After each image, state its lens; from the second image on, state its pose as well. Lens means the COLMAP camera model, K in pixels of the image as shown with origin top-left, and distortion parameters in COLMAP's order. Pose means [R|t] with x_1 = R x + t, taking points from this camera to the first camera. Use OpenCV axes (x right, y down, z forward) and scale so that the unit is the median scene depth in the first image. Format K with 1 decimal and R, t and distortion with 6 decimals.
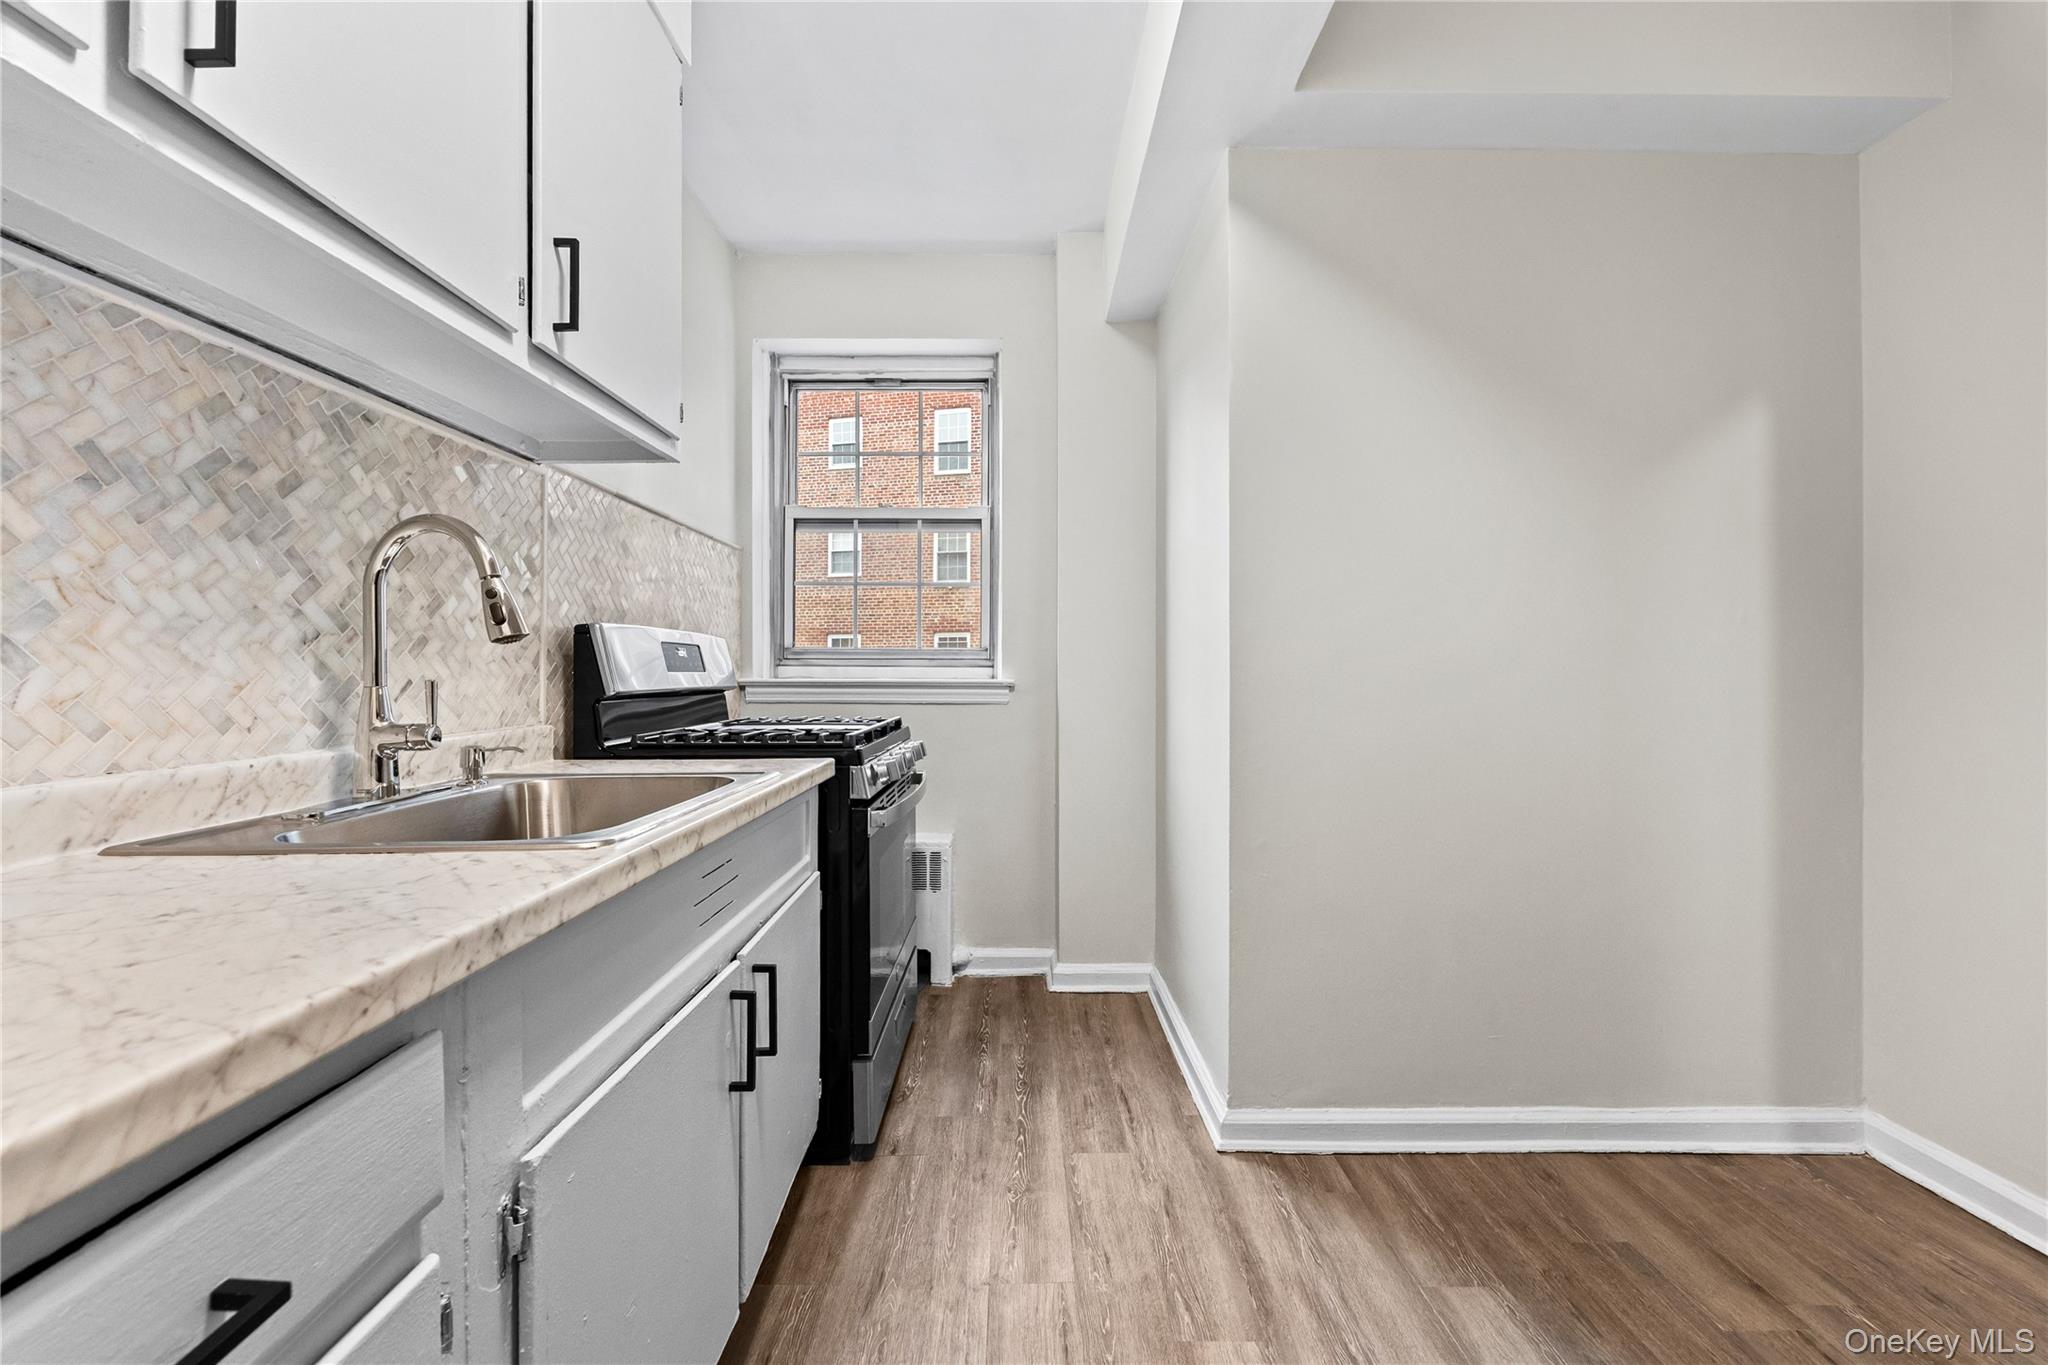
lens RADIAL K [[804.0, 0, 1002.7], [0, 804.0, 670.0], [0, 0, 1]] dist [-0.001176, -0.000082]
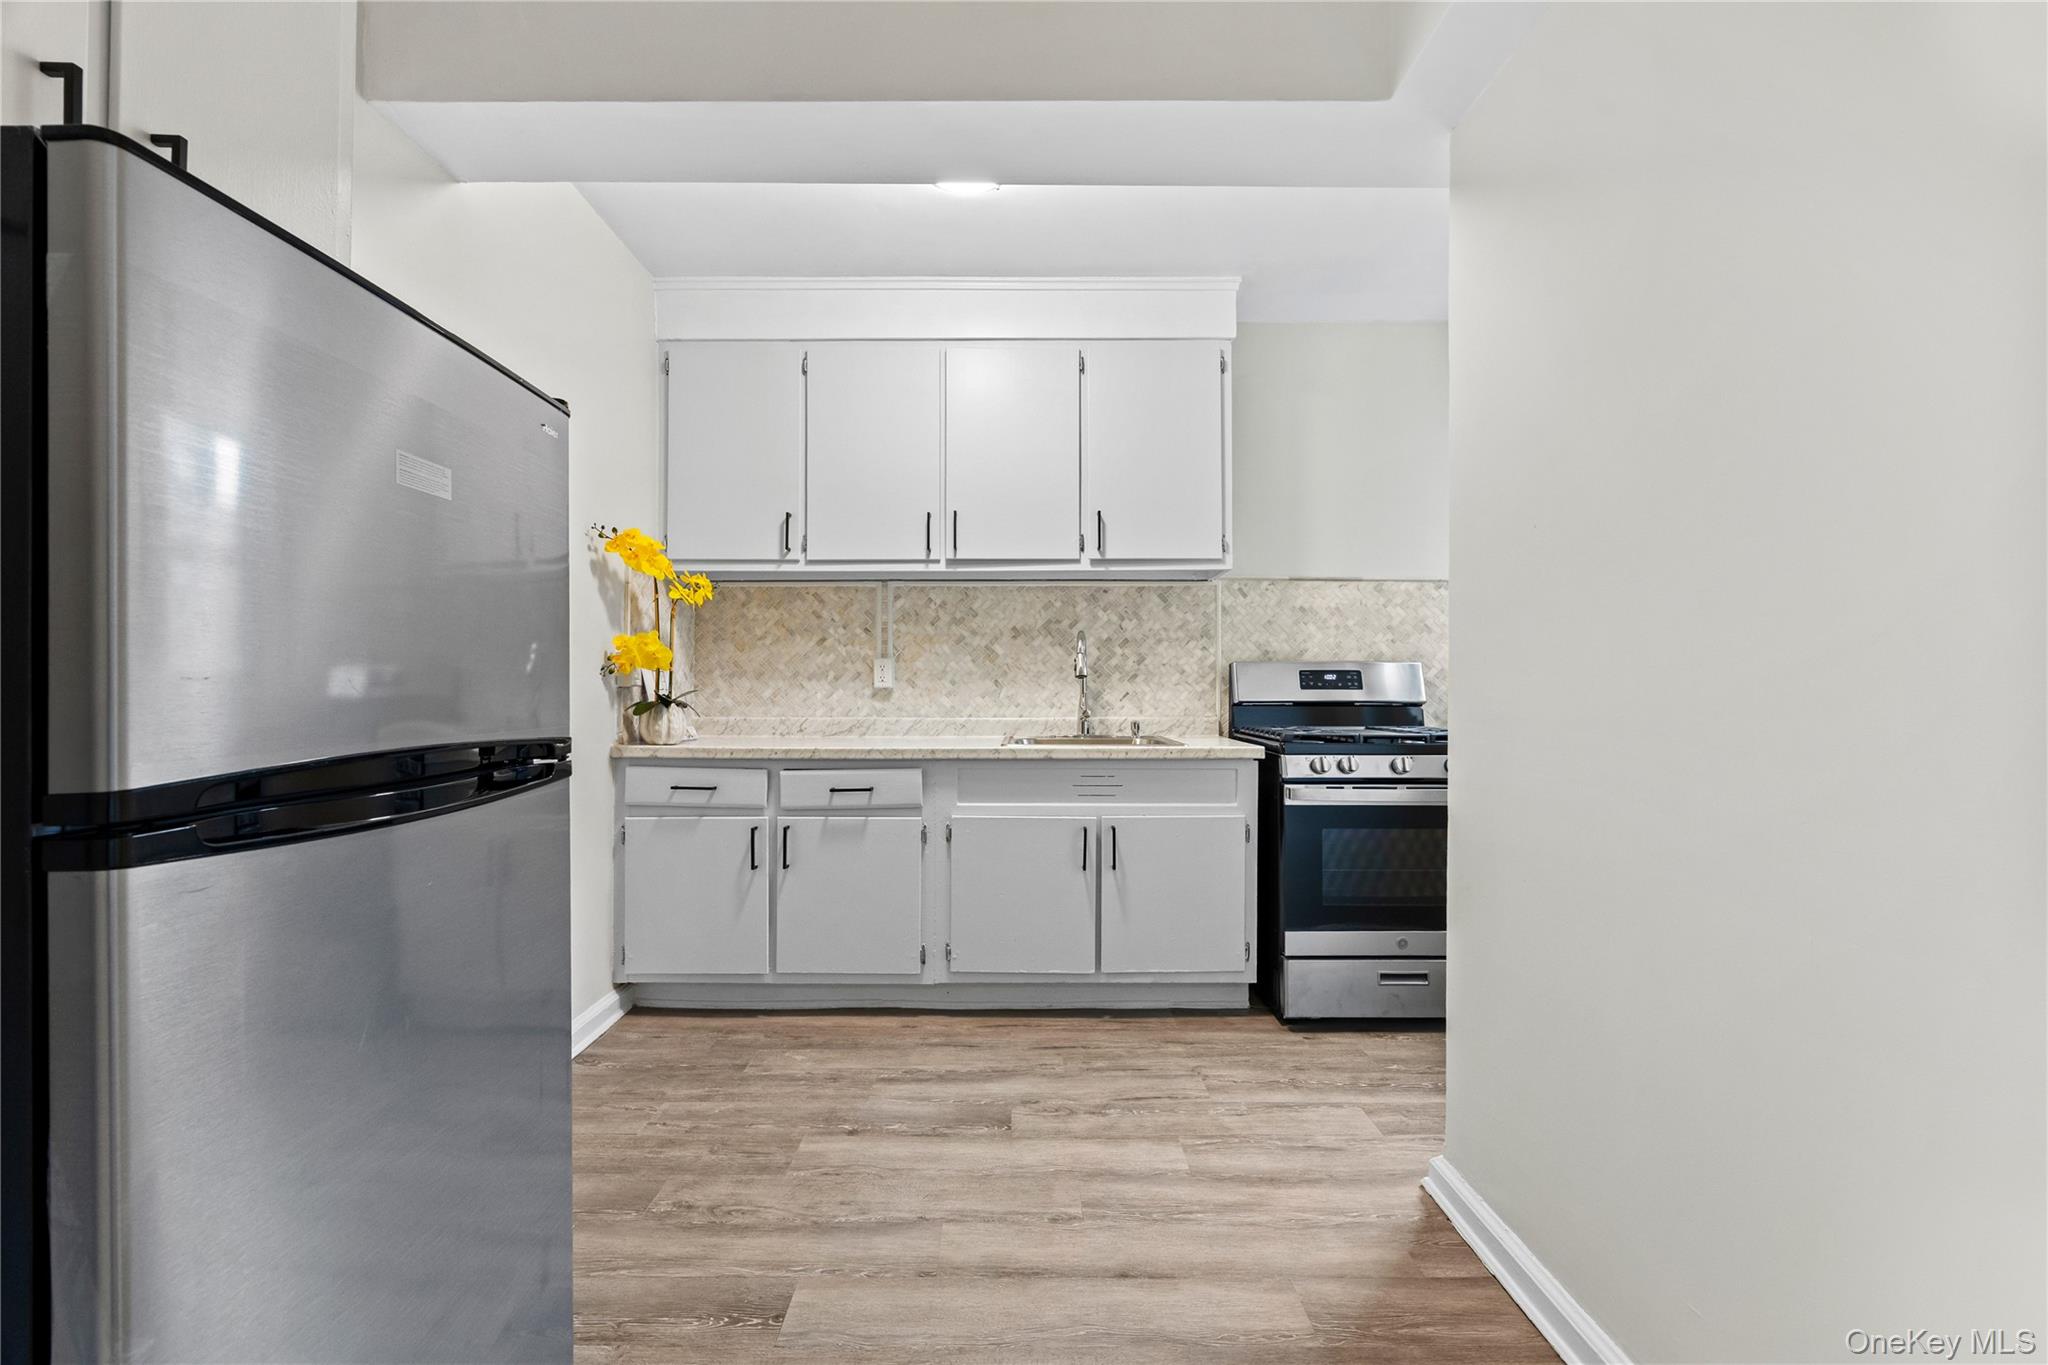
lens RADIAL K [[785.1, 0, 1012.8], [0, 785.1, 682.8], [0, 0, 1]] dist [0.000311, 0.000126]
pose [[-0.006652, -0.000746, -0.999978, 1.528721], [0.001158, 0.999999, -0.000754, -0.014061], [0.999977, -0.001163, -0.006651, 0.632534]]
